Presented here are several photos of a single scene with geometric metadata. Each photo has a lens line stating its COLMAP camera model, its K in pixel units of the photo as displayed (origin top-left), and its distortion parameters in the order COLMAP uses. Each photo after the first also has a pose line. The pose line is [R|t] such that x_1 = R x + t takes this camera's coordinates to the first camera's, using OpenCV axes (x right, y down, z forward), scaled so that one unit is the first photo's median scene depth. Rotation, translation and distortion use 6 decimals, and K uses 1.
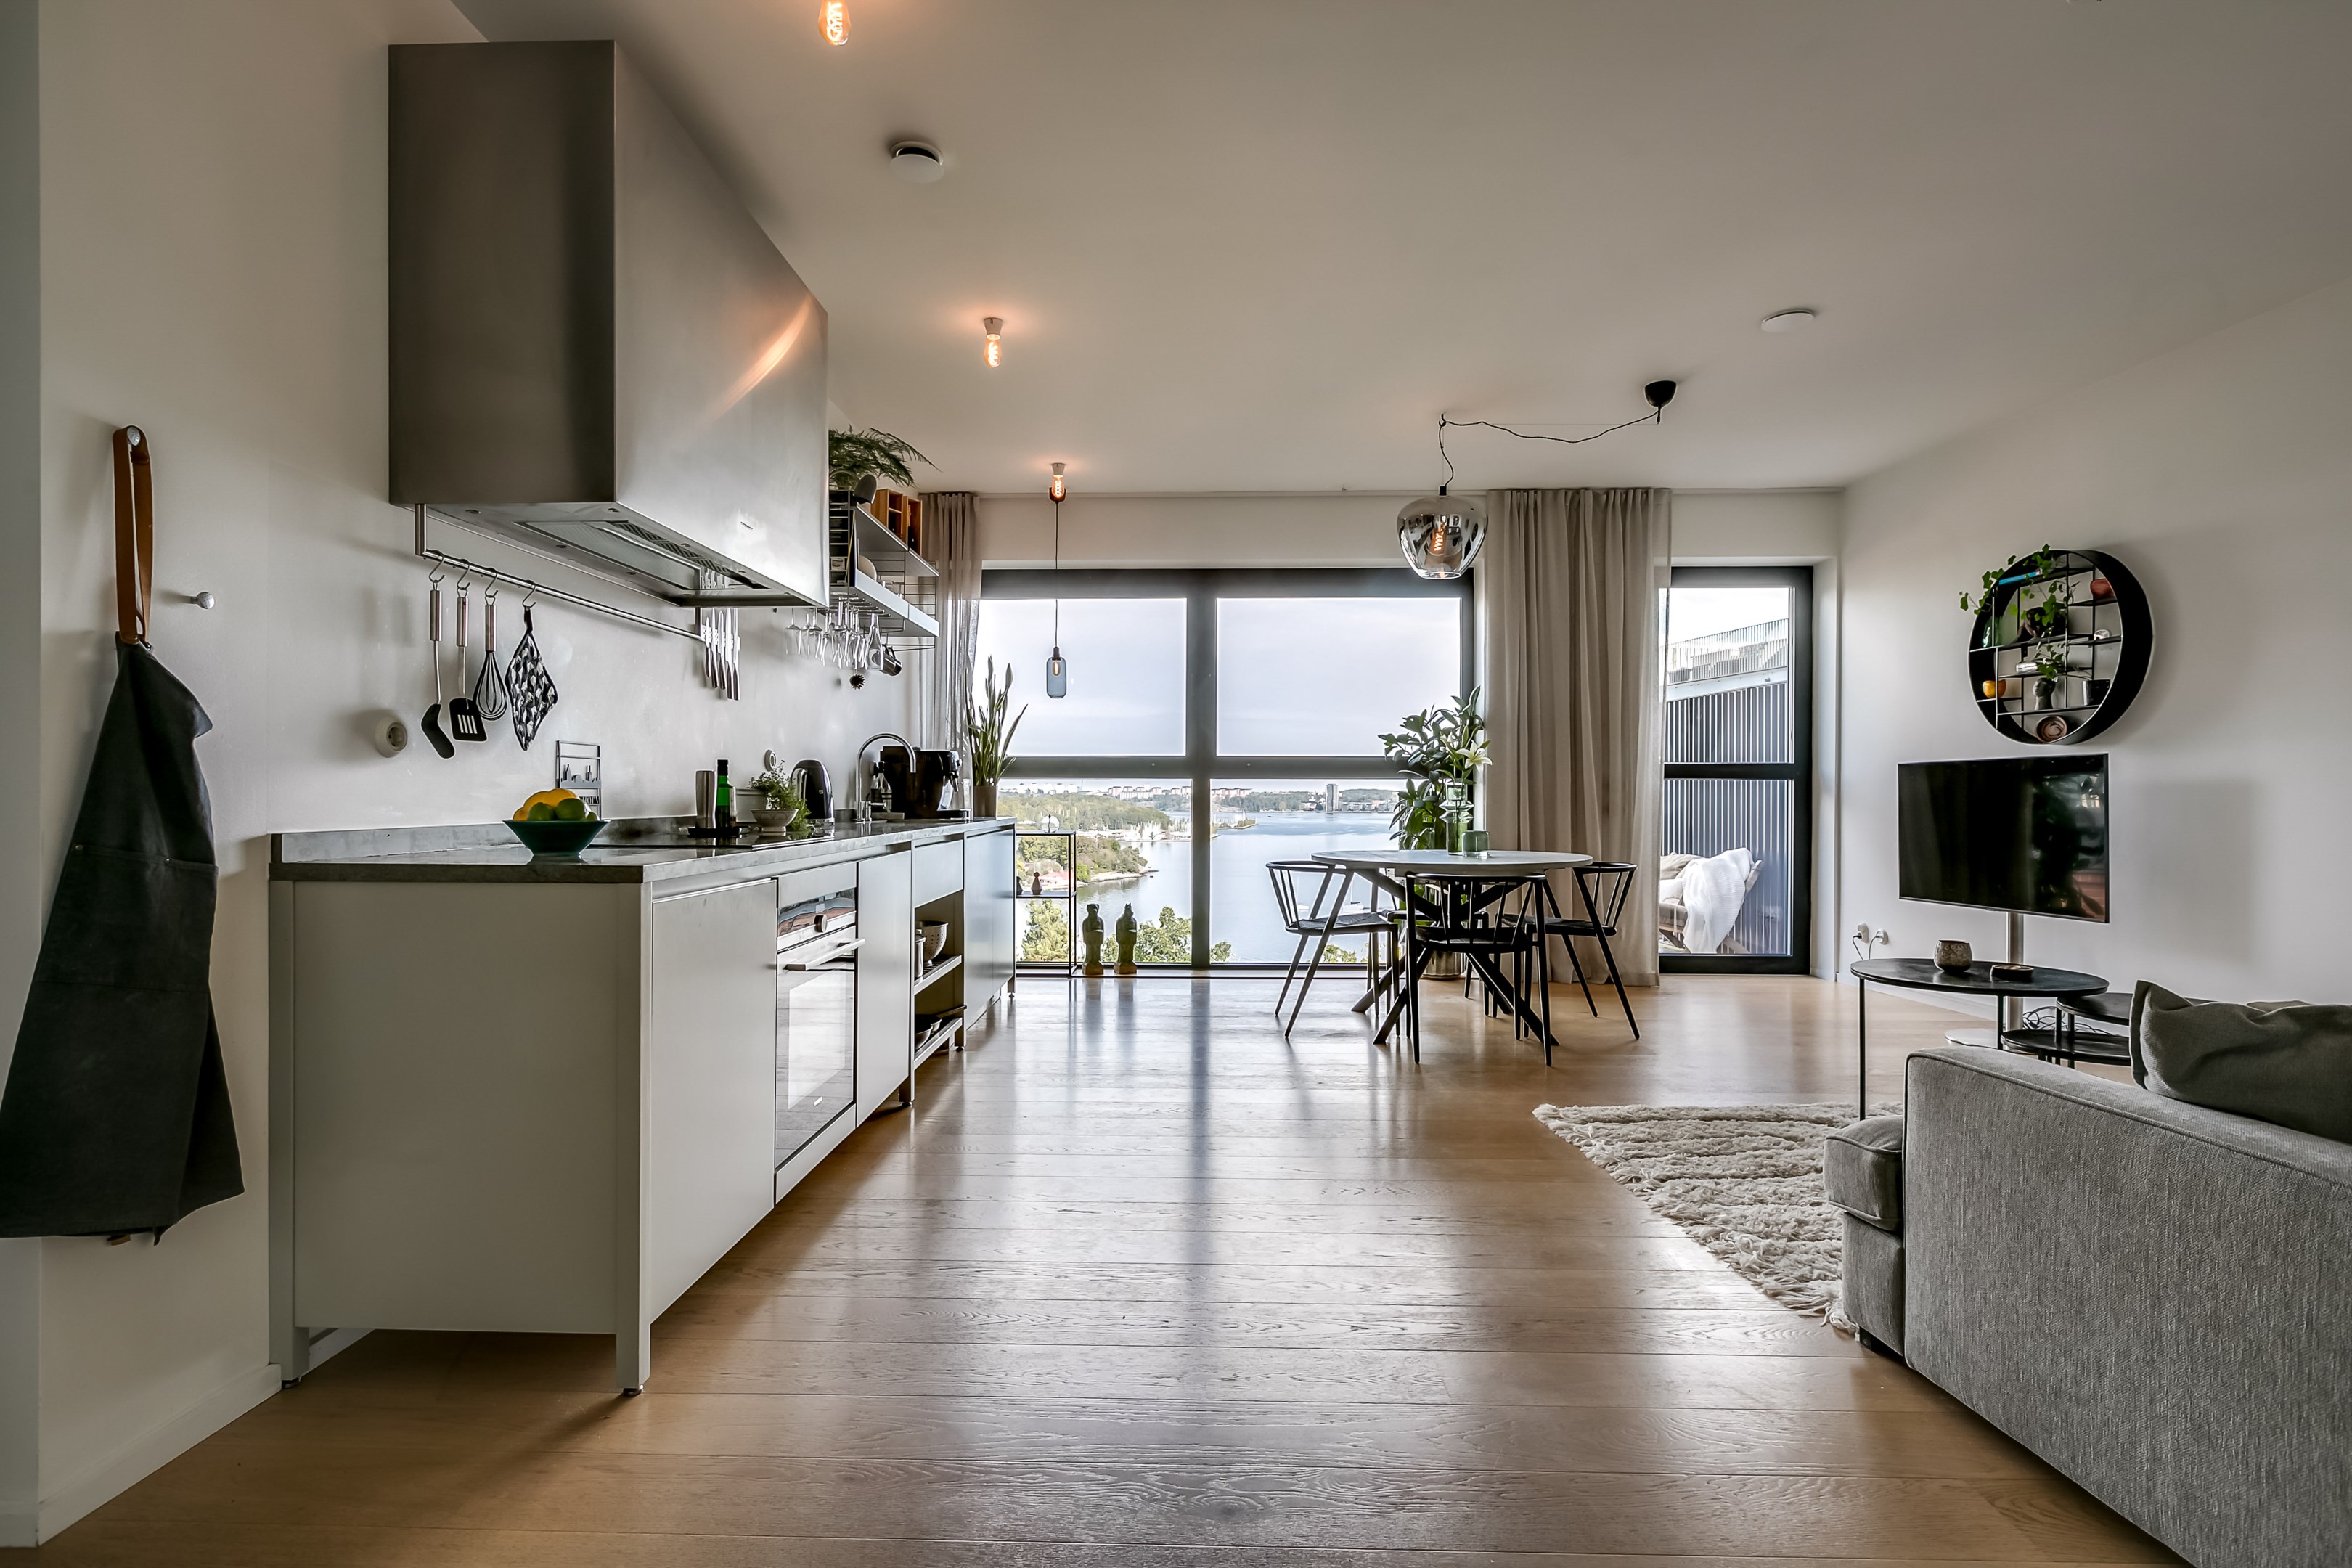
lens RADIAL K [[1158.6, 0, 1176.0], [0, 1158.6, 784.0], [0, 0, 1]] dist [-0.000383, -0.000081]
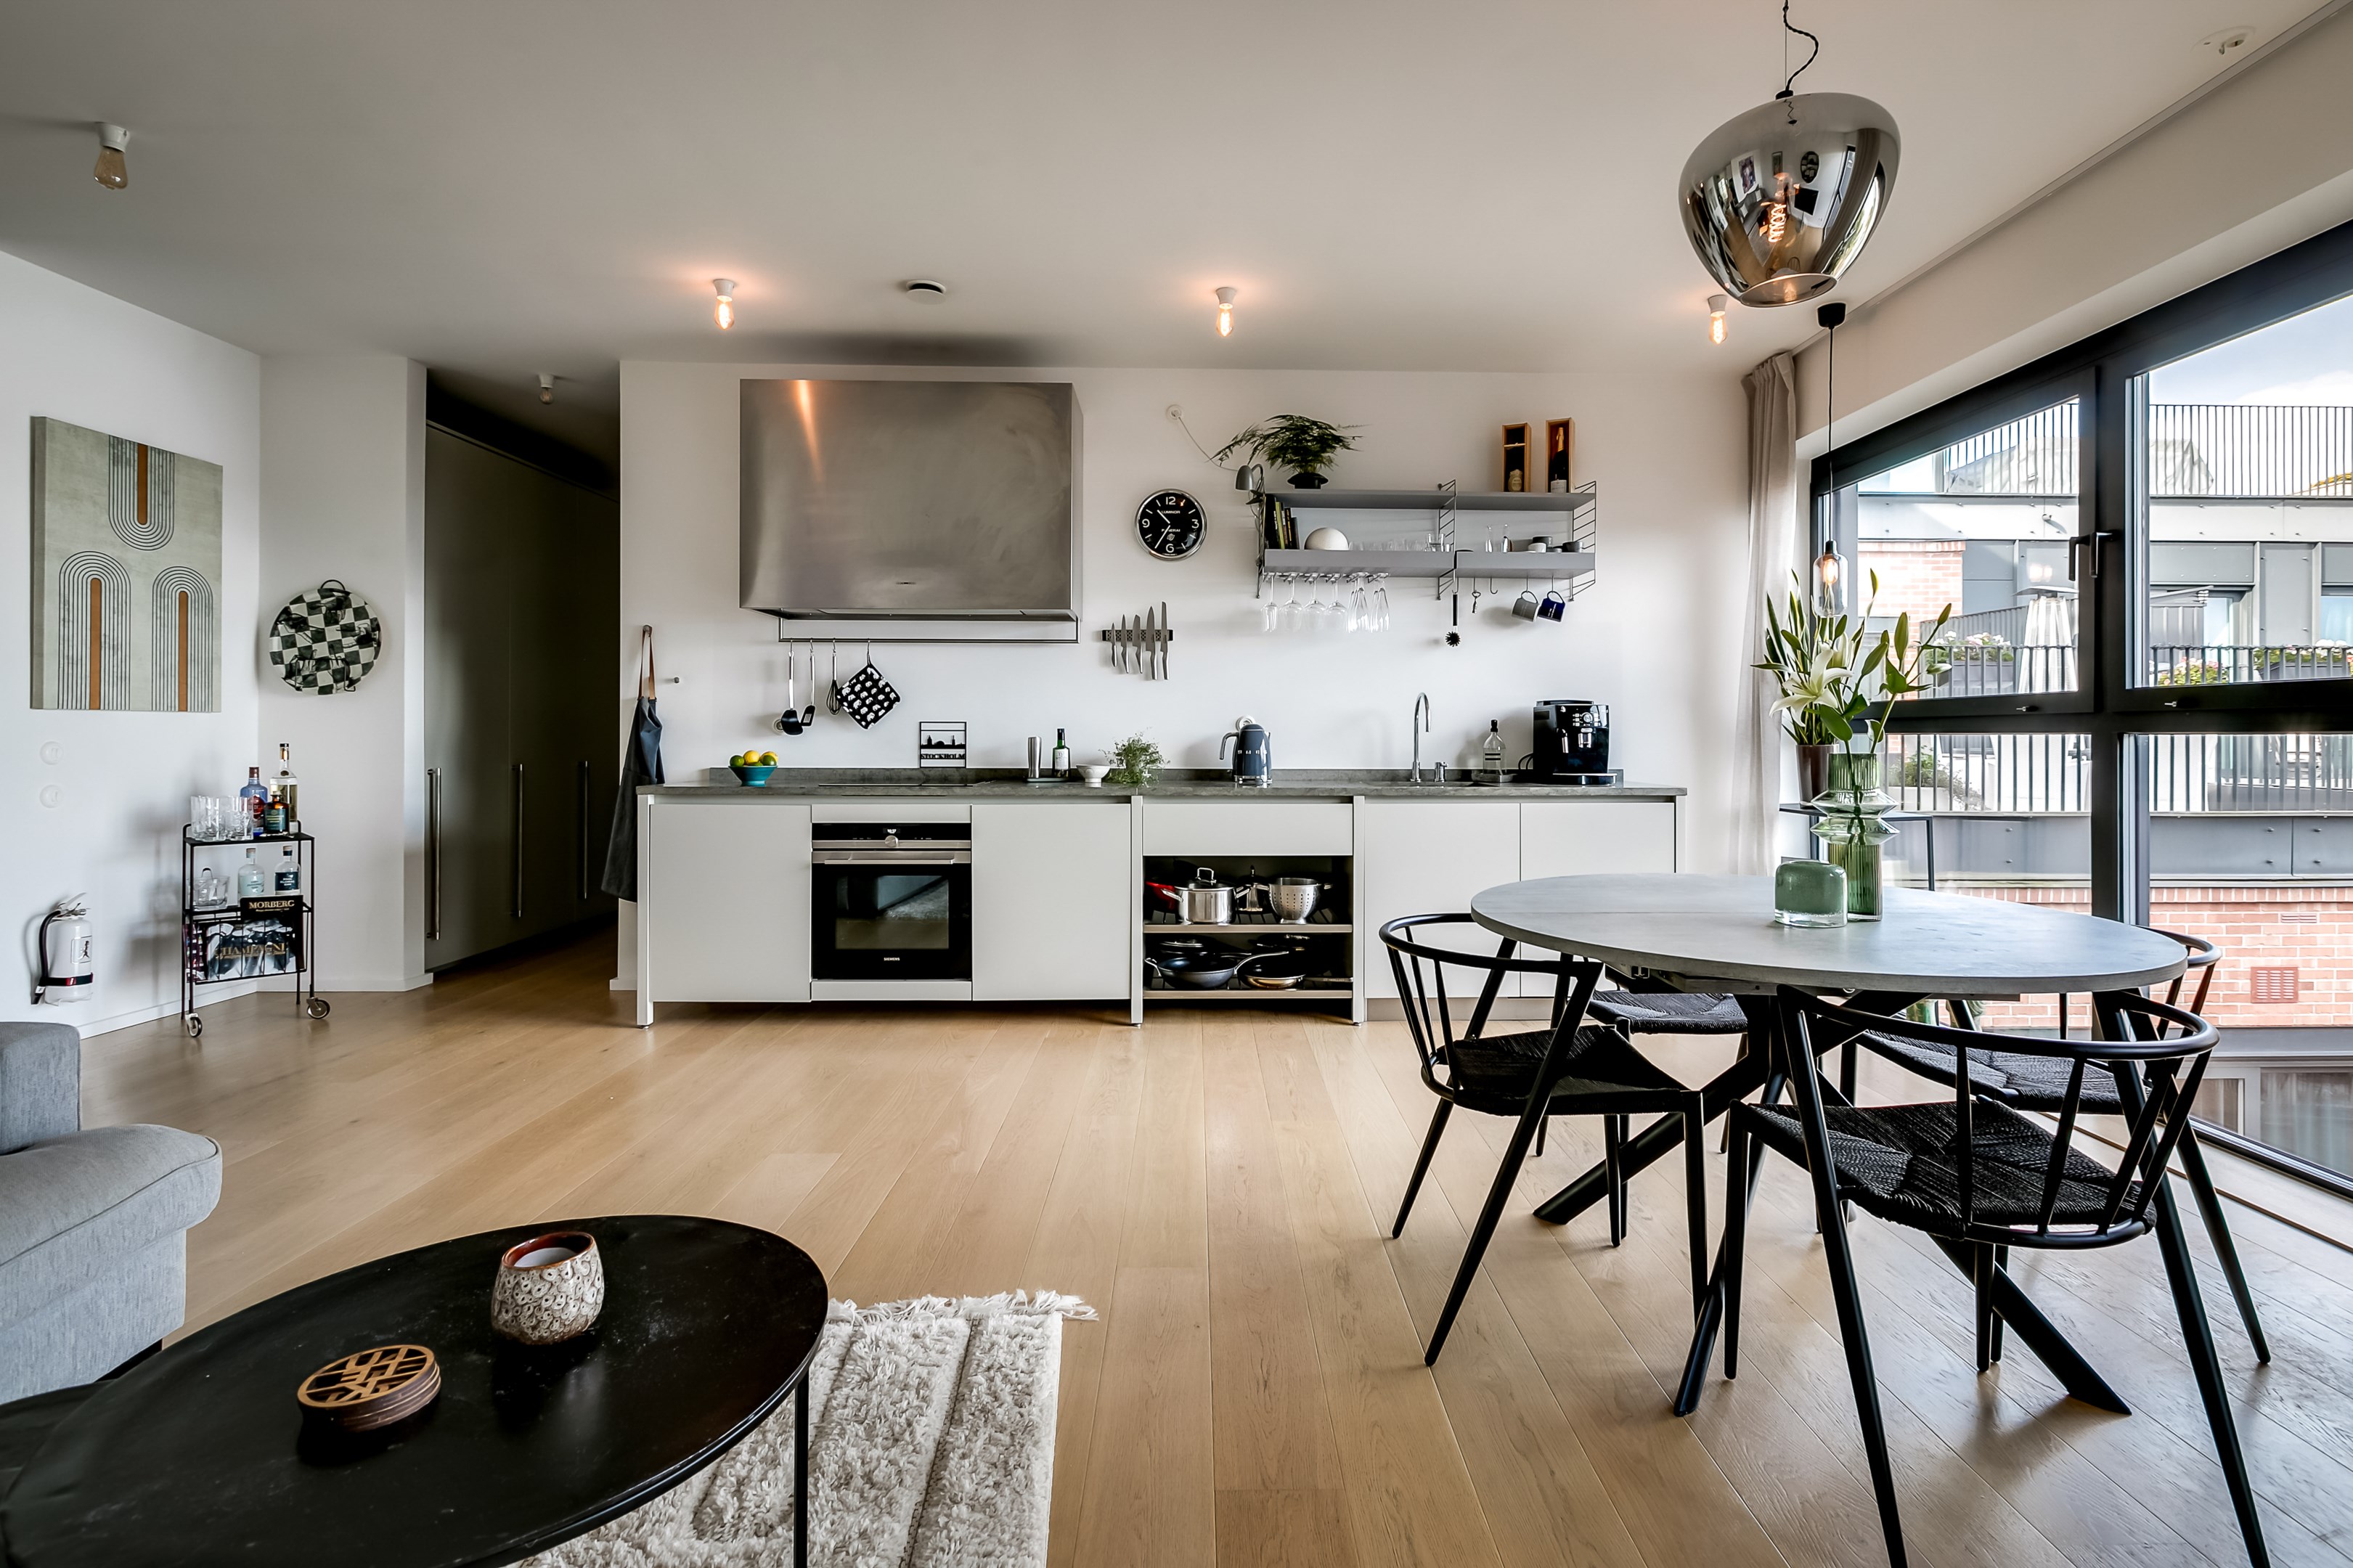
lens RADIAL K [[1094.1, 0, 1219.8], [0, 1094.1, 738.0], [0, 0, 1]] dist [-0.000889, 0.000129]
pose [[0.019370, -0.002219, -0.999810, 0.549459], [0.006377, 0.999977, -0.002096, -0.003198], [0.999792, -0.006335, 0.019384, 0.692629]]
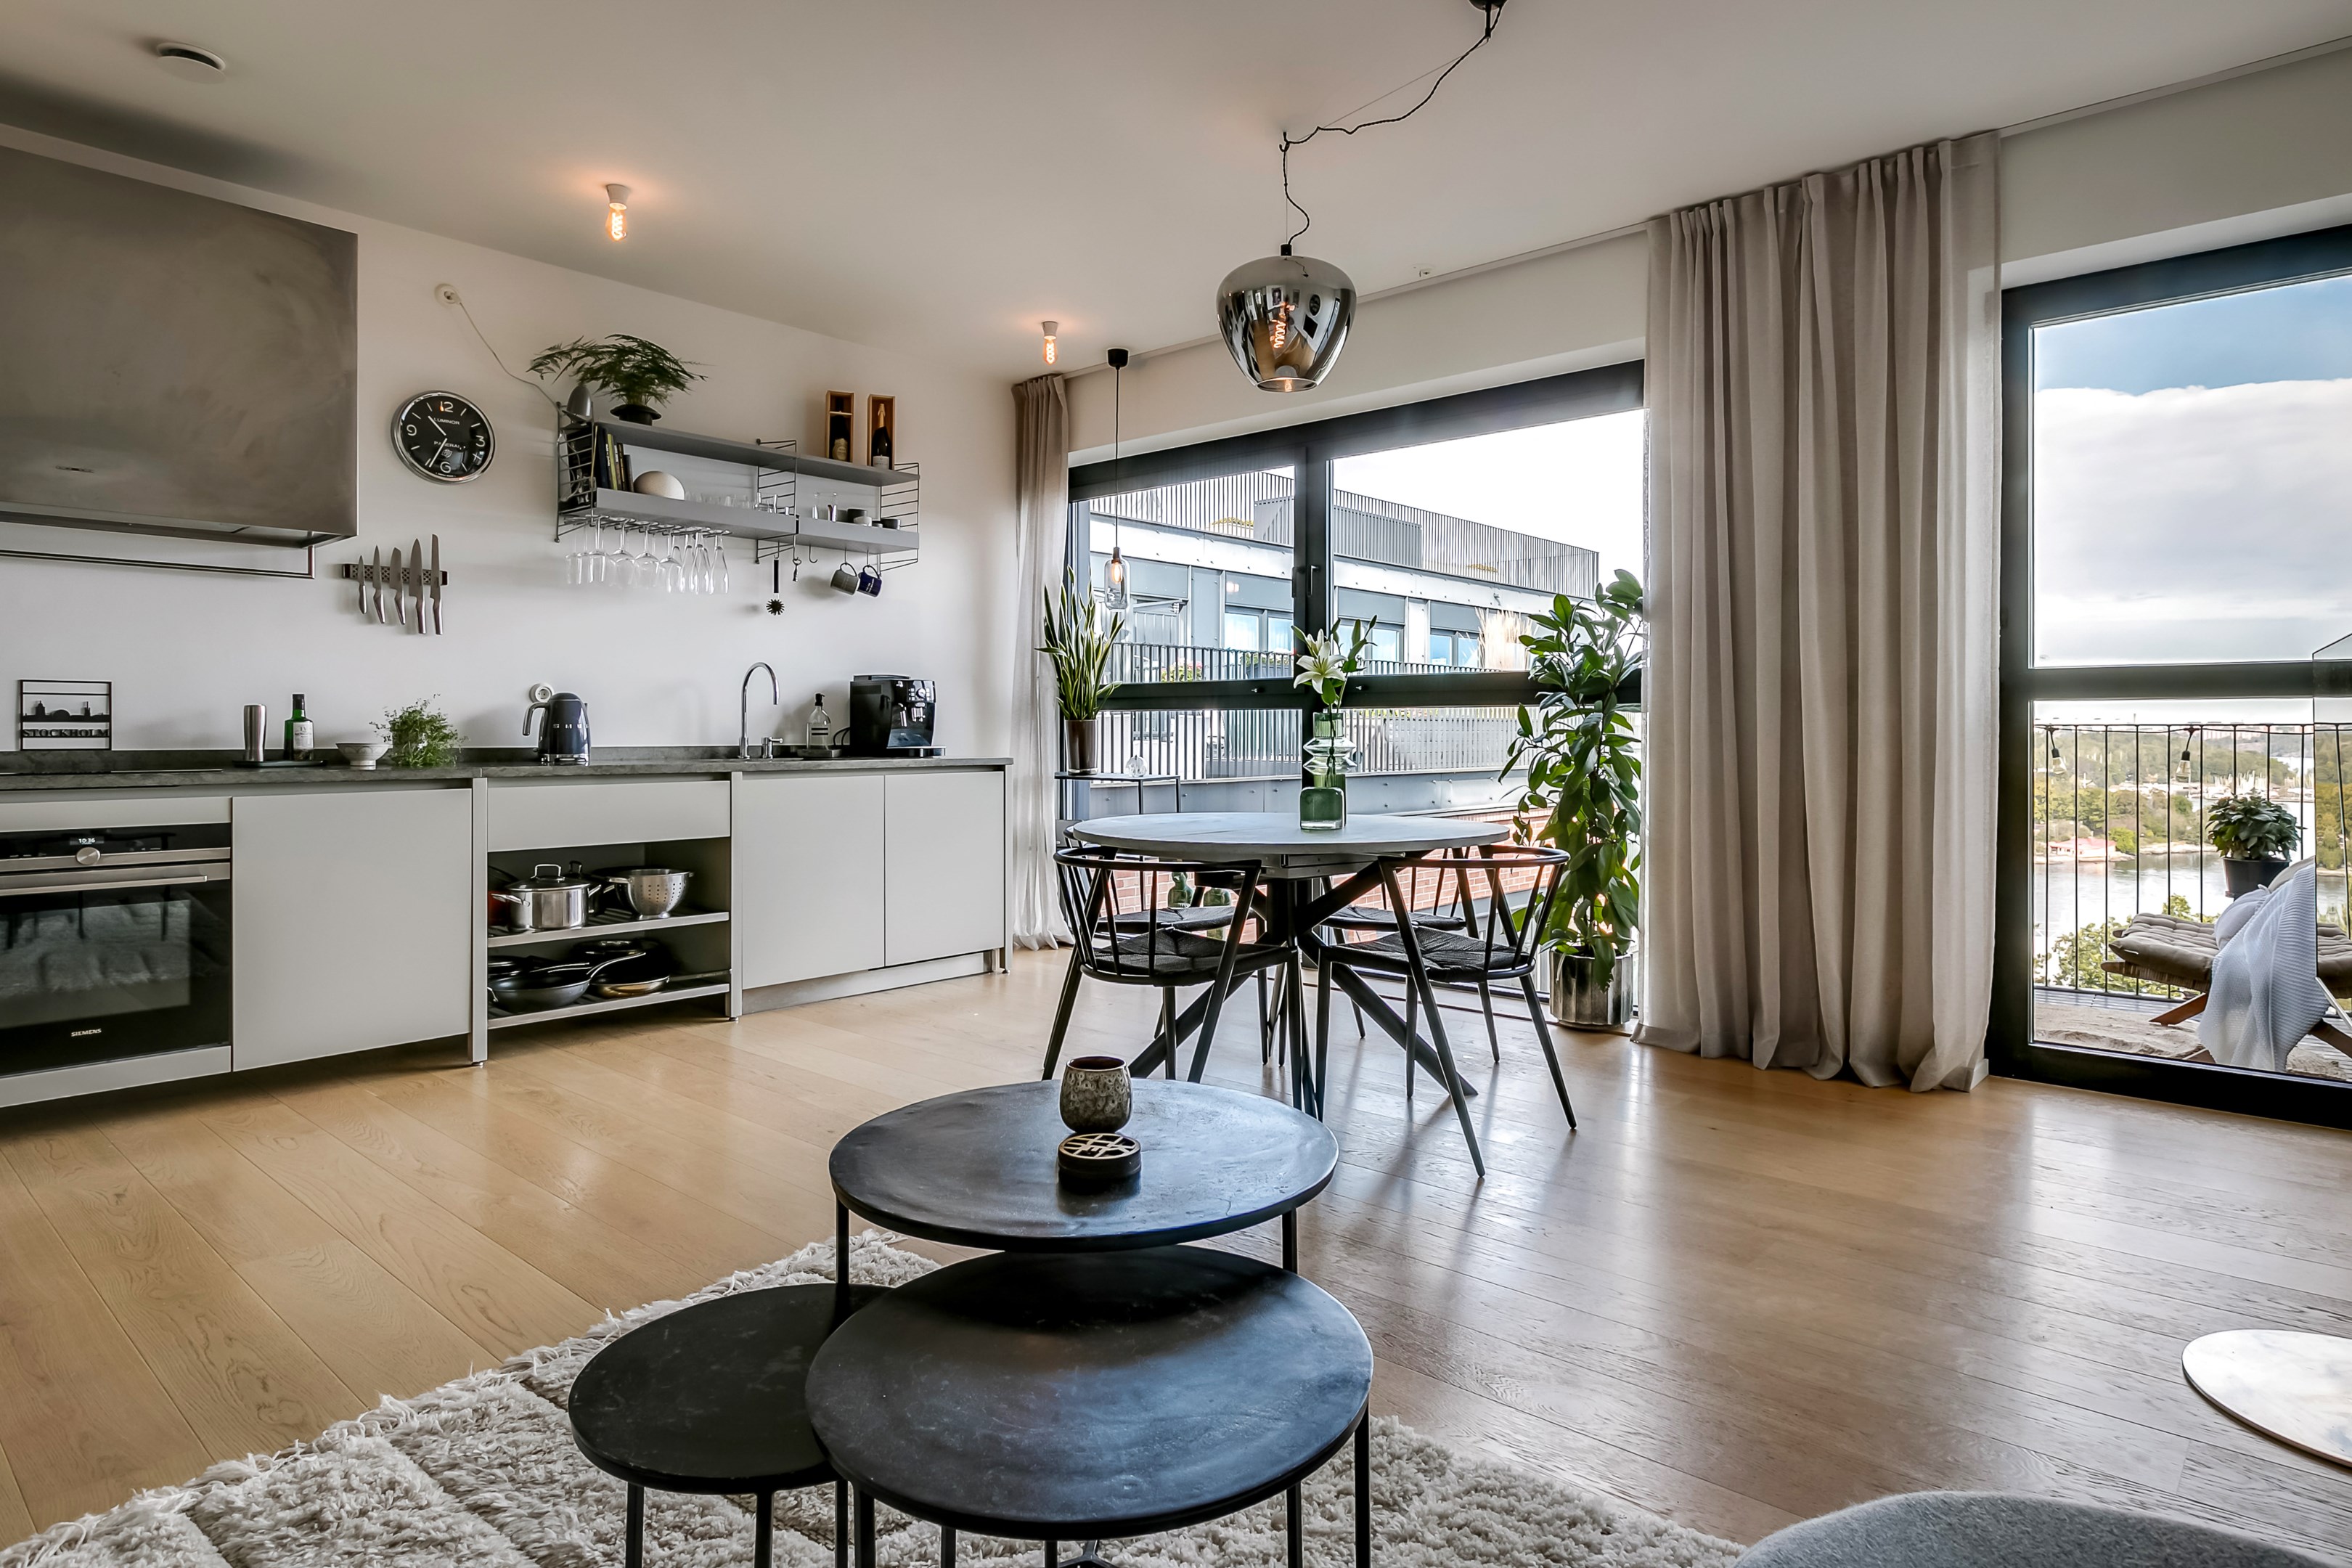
lens RADIAL K [[1296.5, 0, 1179.3], [0, 1296.5, 734.1], [0, 0, 1]] dist [0.002907, 0.000849]
pose [[0.730089, -0.000779, -0.683352, 0.566828], [0.007591, 0.999947, 0.006971, 0.007931], [0.683310, -0.010276, 0.730056, 0.401001]]
